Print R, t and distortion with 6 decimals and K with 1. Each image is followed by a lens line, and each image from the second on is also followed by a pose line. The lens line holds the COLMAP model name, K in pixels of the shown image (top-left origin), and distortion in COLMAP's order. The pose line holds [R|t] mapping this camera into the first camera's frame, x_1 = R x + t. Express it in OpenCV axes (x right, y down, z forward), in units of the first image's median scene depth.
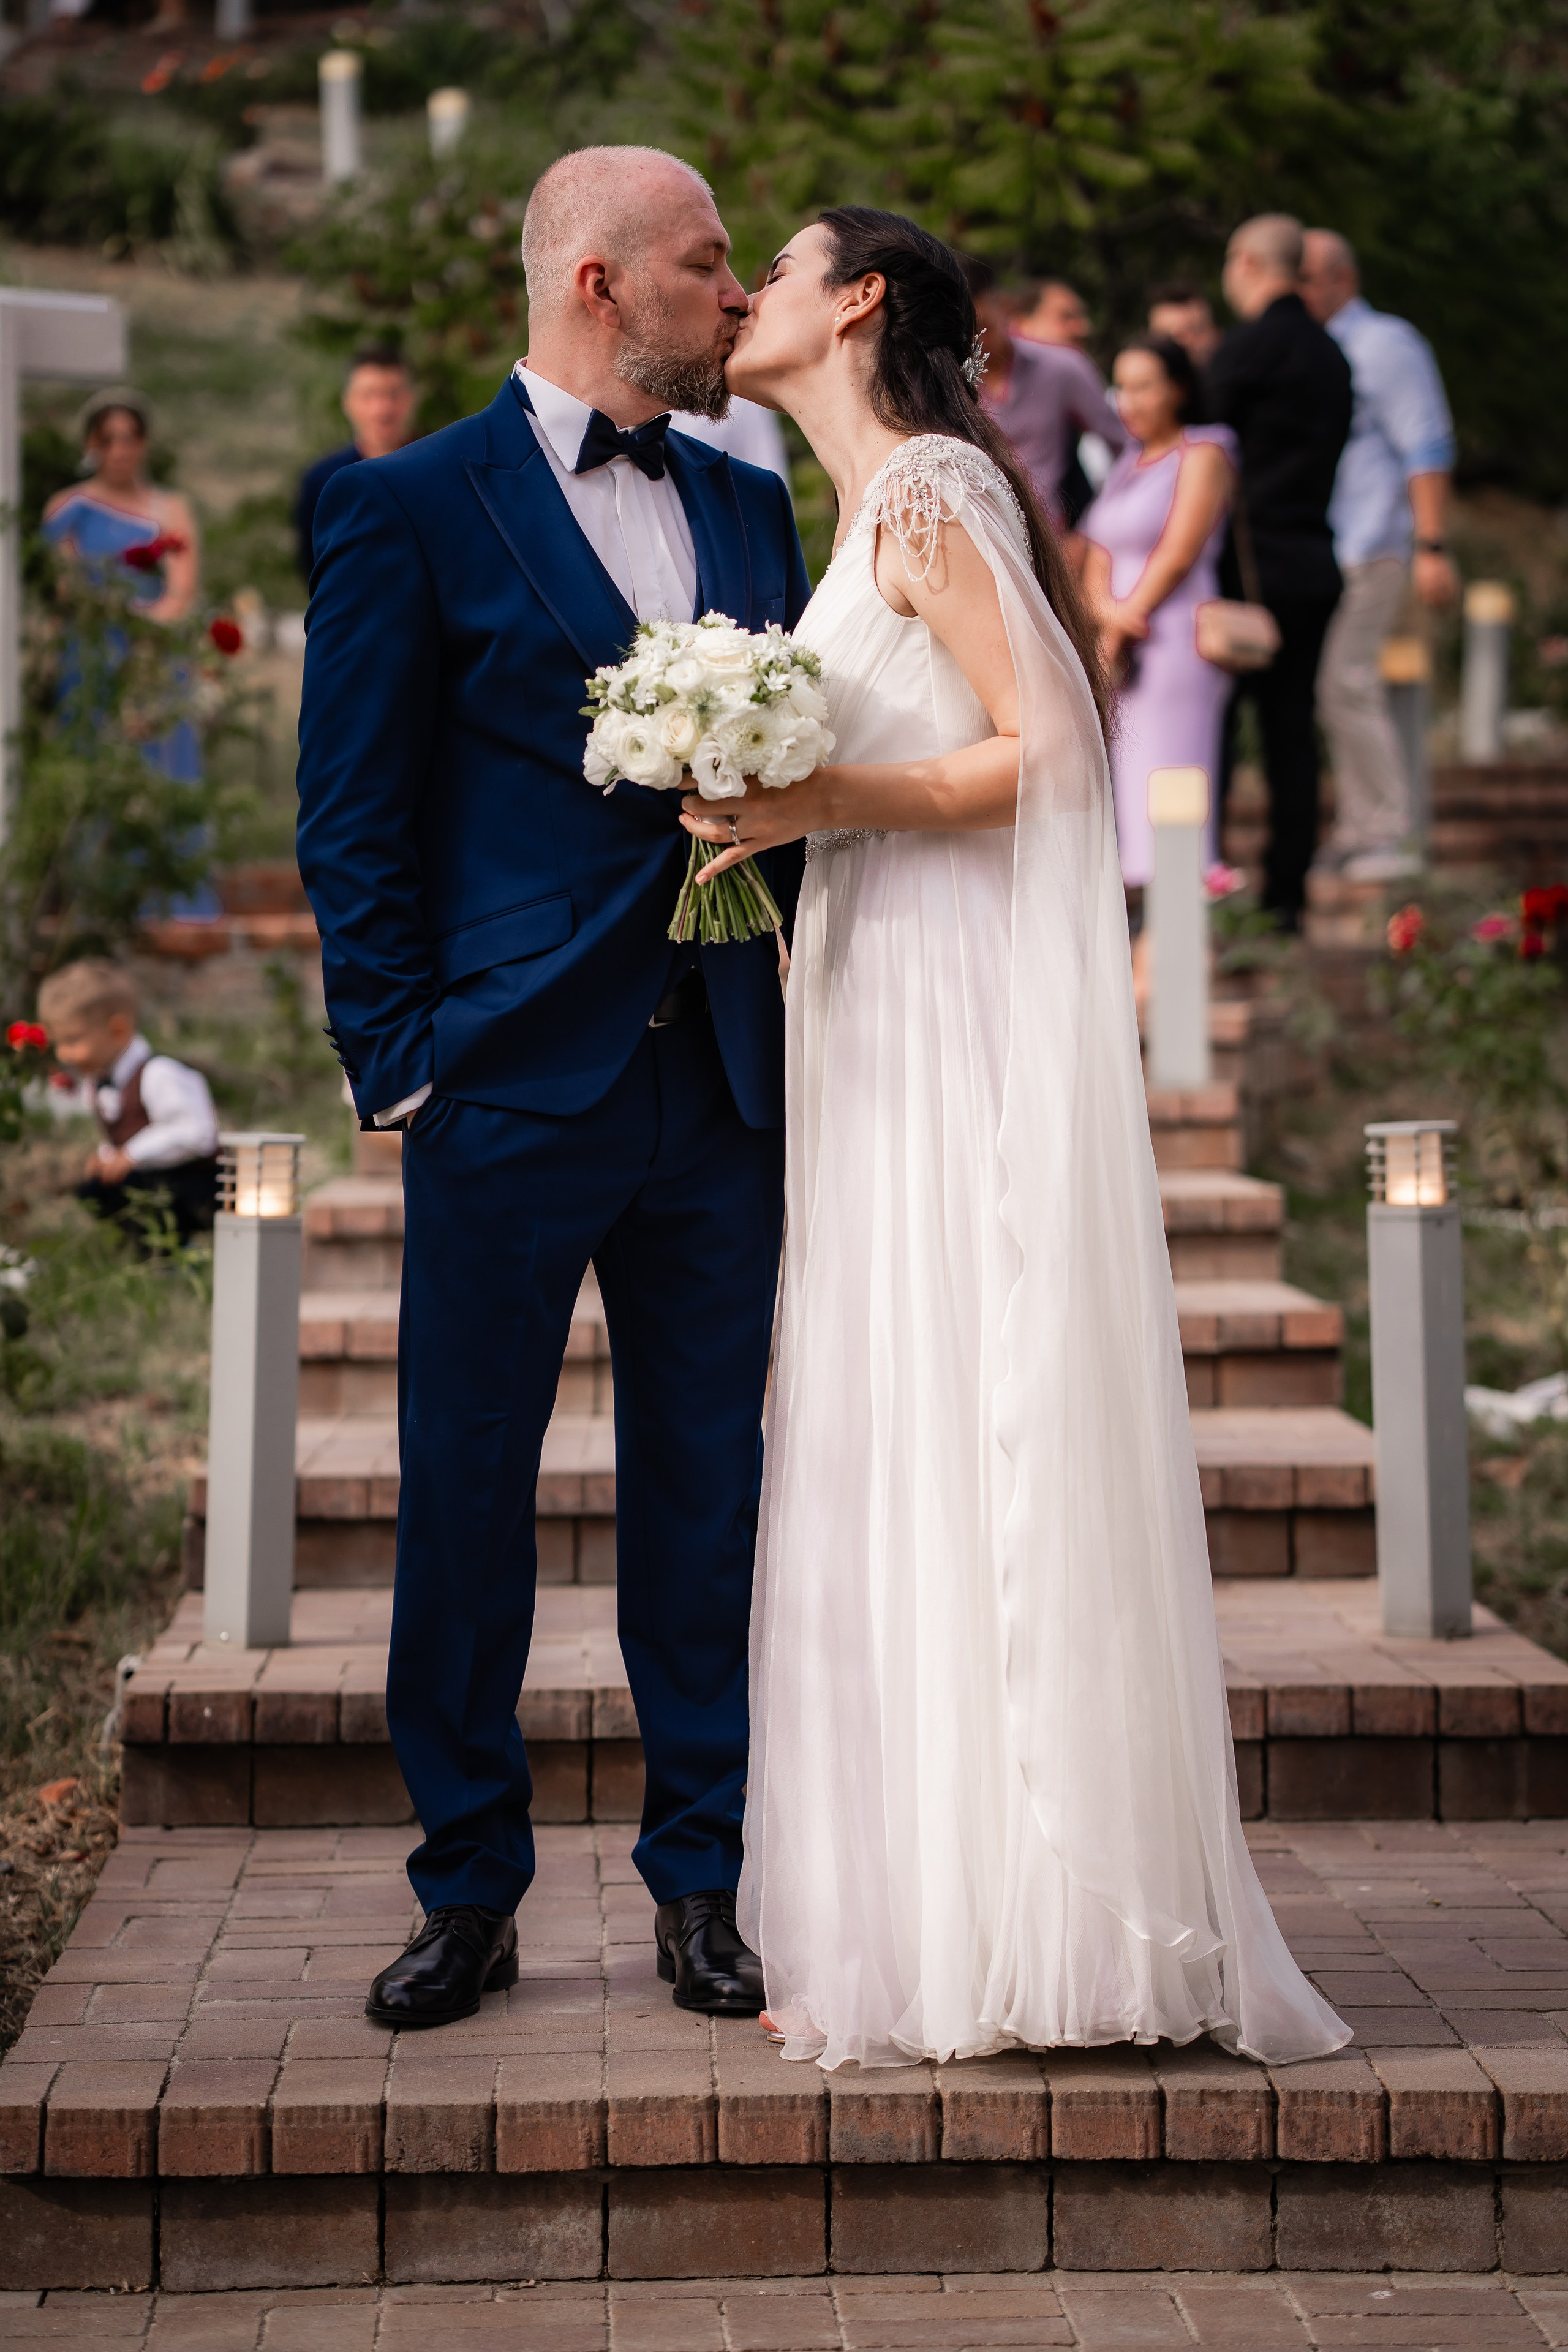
lens RADIAL K [[5886.6, 0, 525.9], [0, 5886.6, 1175.4], [0, 0, 1]] dist [0.485968, 0.810938]
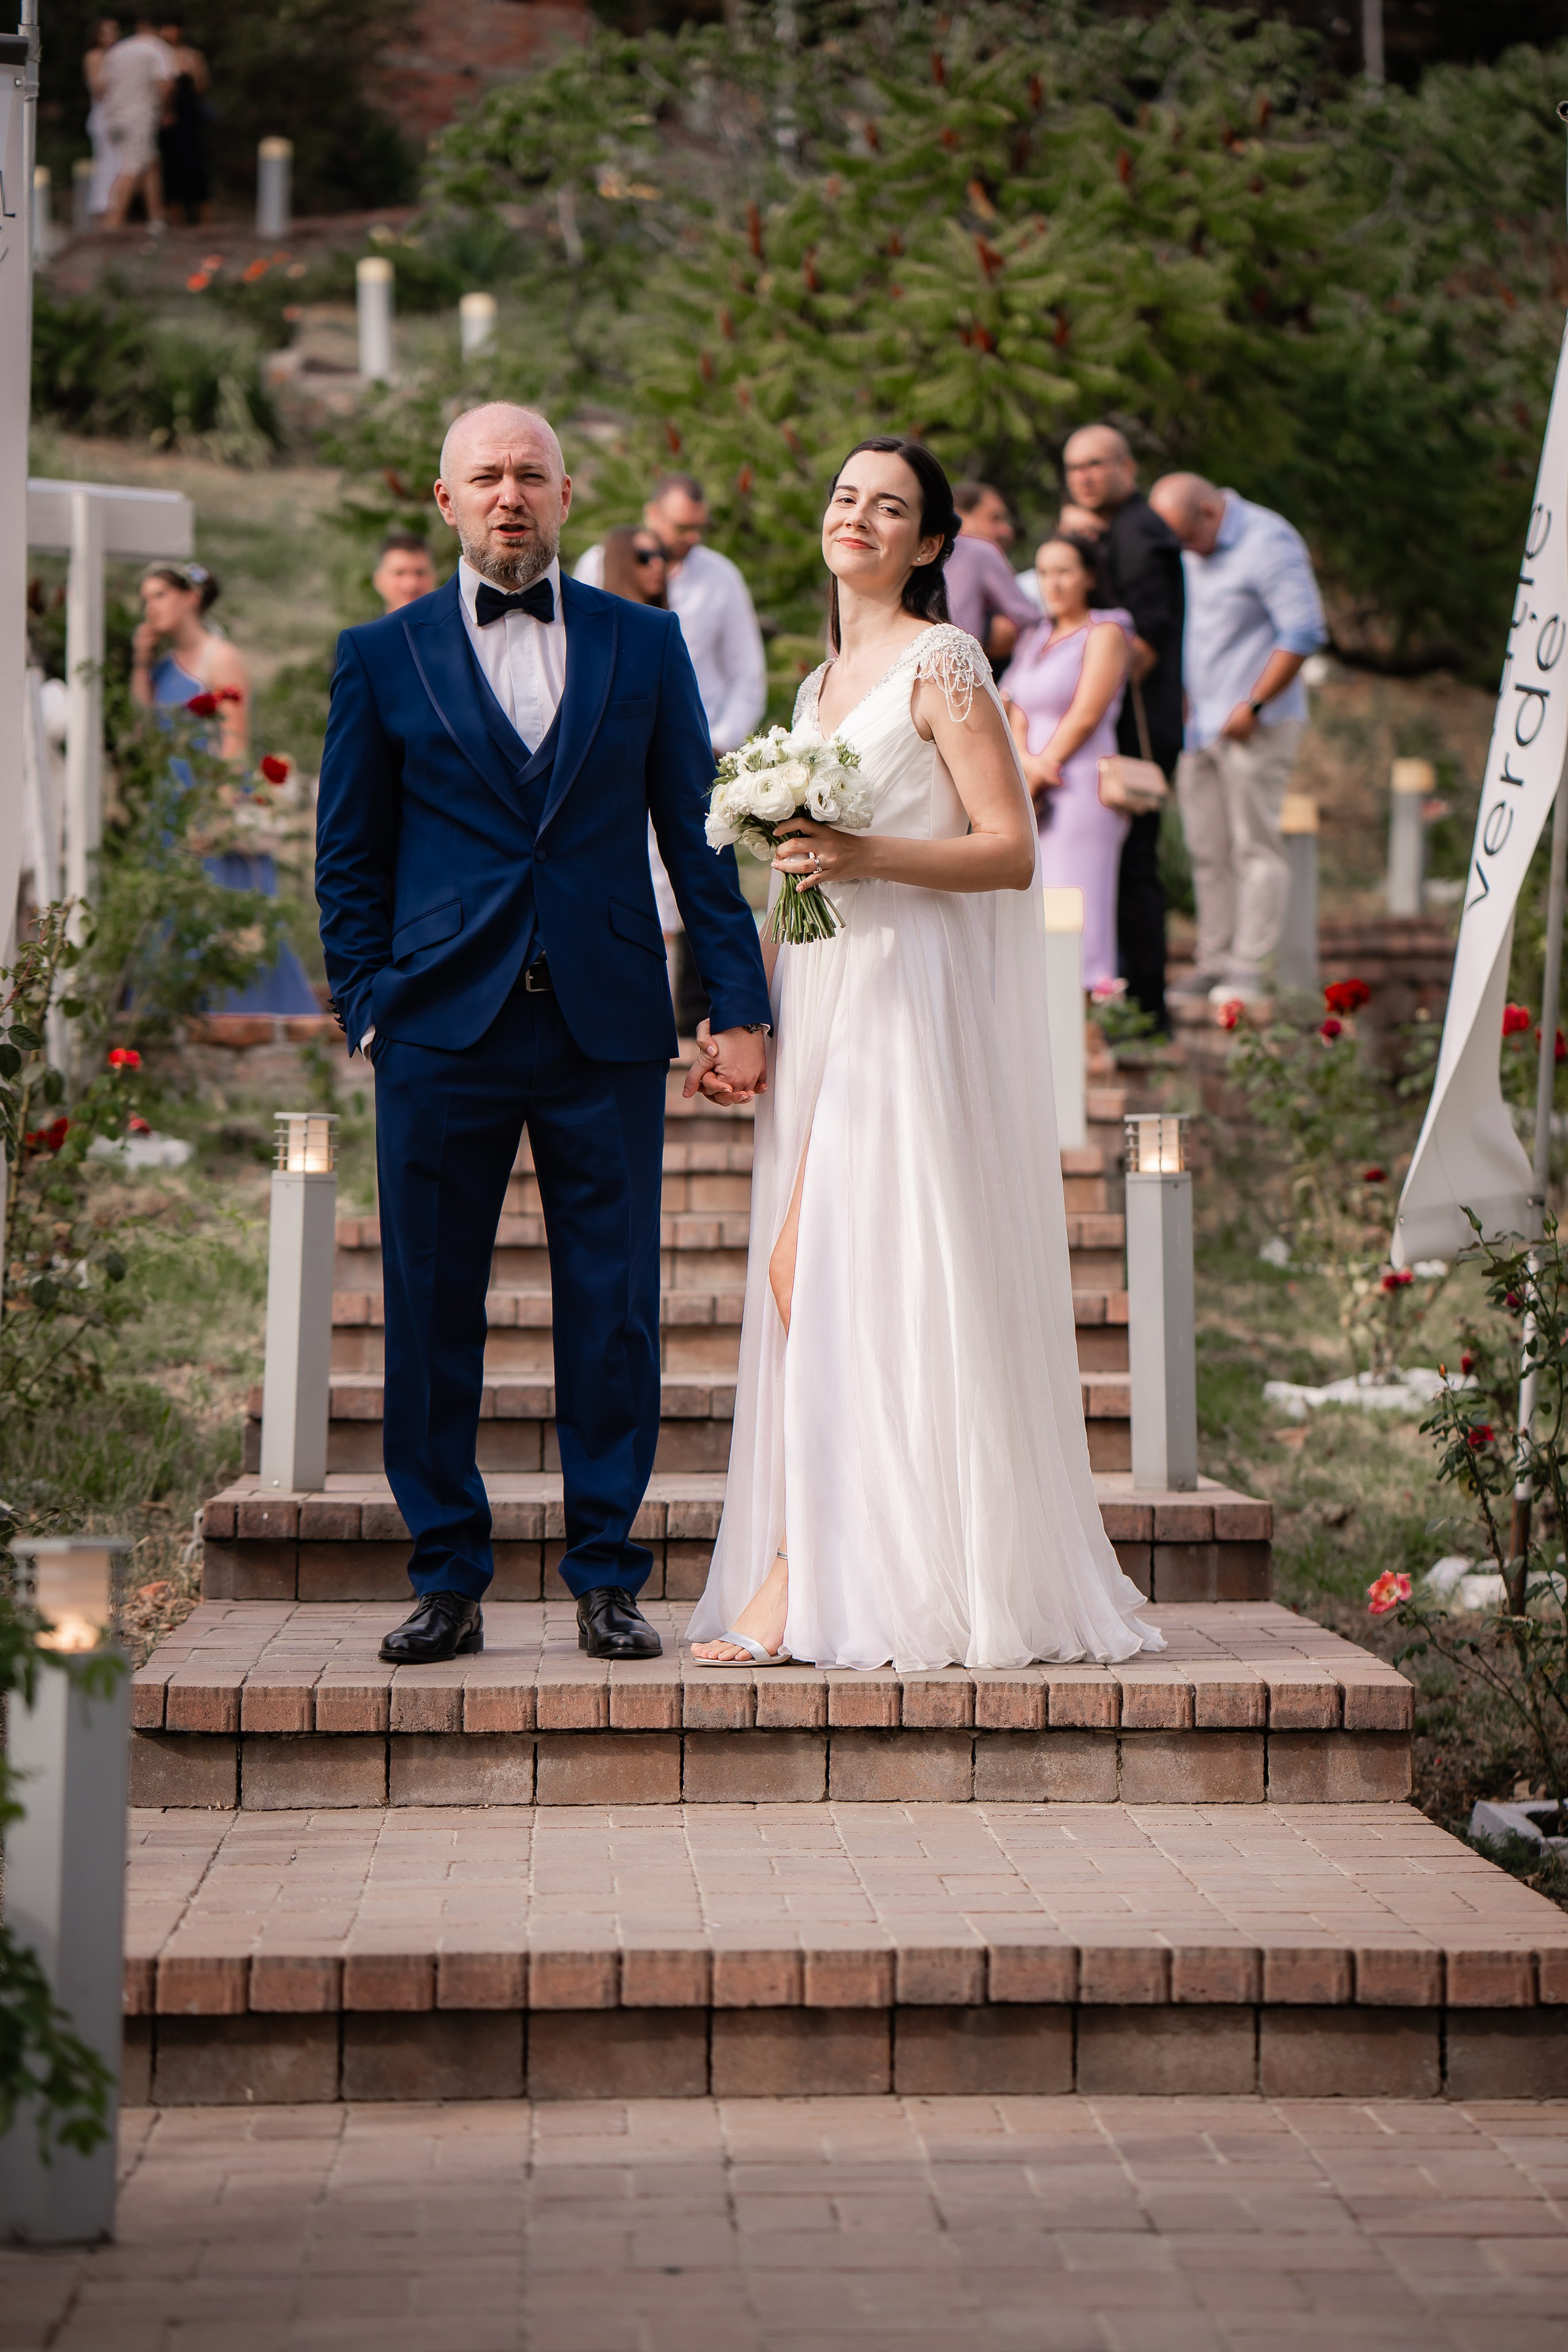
lens RADIAL K [[5886.6, 0, 525.9], [0, 5886.6, 1175.4], [0, 0, 1]] dist [0.485968, 0.810938]
pose [[0.999931, 0.011128, -0.003782, 0.009780], [-0.011239, 0.999464, -0.030759, 0.046246], [0.003438, 0.030799, 0.999520, -0.329760]]
